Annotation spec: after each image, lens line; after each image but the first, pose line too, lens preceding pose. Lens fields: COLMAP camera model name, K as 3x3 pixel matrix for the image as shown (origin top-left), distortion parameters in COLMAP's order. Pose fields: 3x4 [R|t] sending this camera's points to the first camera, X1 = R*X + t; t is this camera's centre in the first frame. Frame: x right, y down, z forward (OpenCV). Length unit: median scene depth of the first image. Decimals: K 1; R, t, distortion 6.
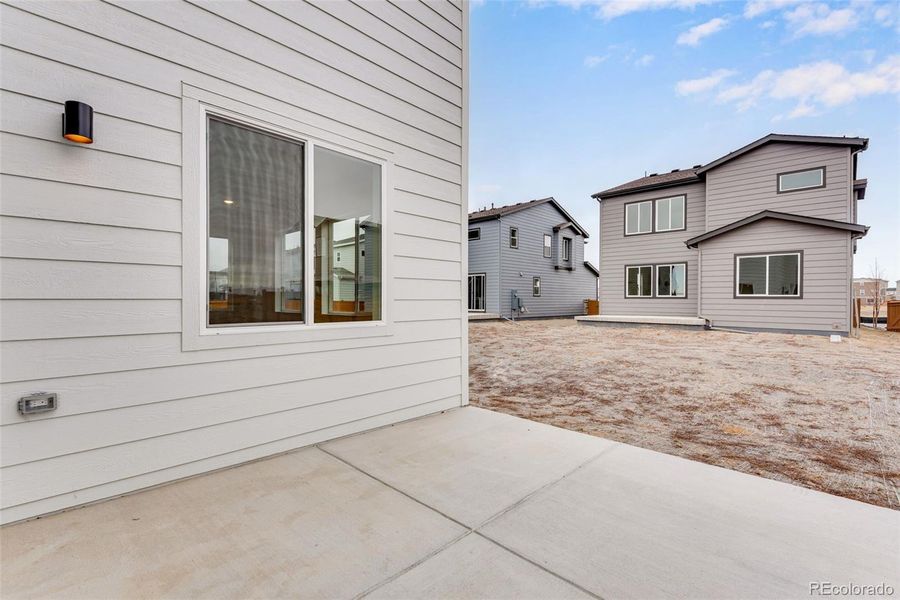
lens RADIAL K [[410.7, 0, 438.6], [0, 410.7, 298.4], [0, 0, 1]] dist [-0.000827, -0.001520]
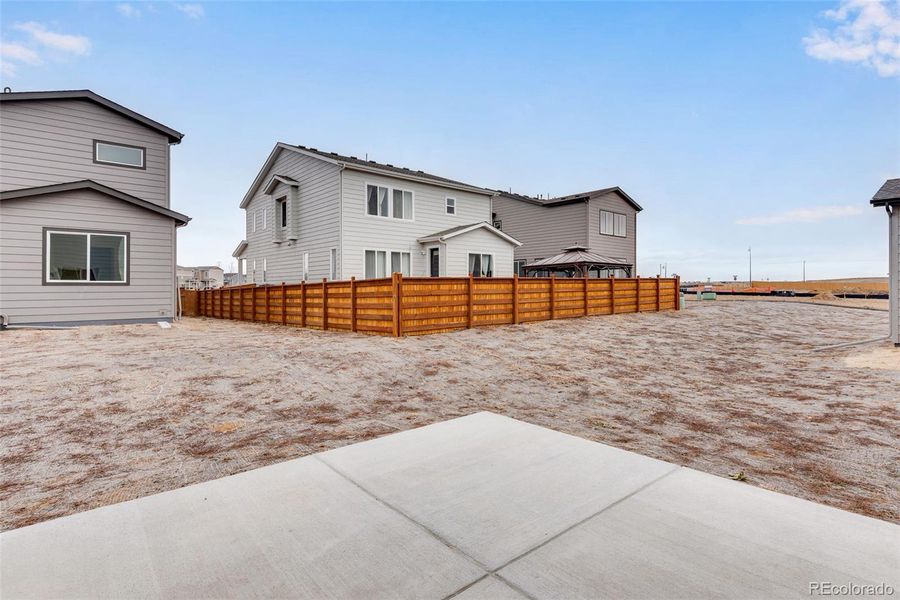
lens RADIAL K [[460.5, 0, 497.7], [0, 460.5, 284.7], [0, 0, 1]] dist [0.001656, -0.000121]
pose [[0.030987, -0.002121, 0.999518, -0.128595], [0.001699, 0.999996, 0.002070, -0.001115], [-0.999518, 0.001634, 0.030991, 0.149253]]
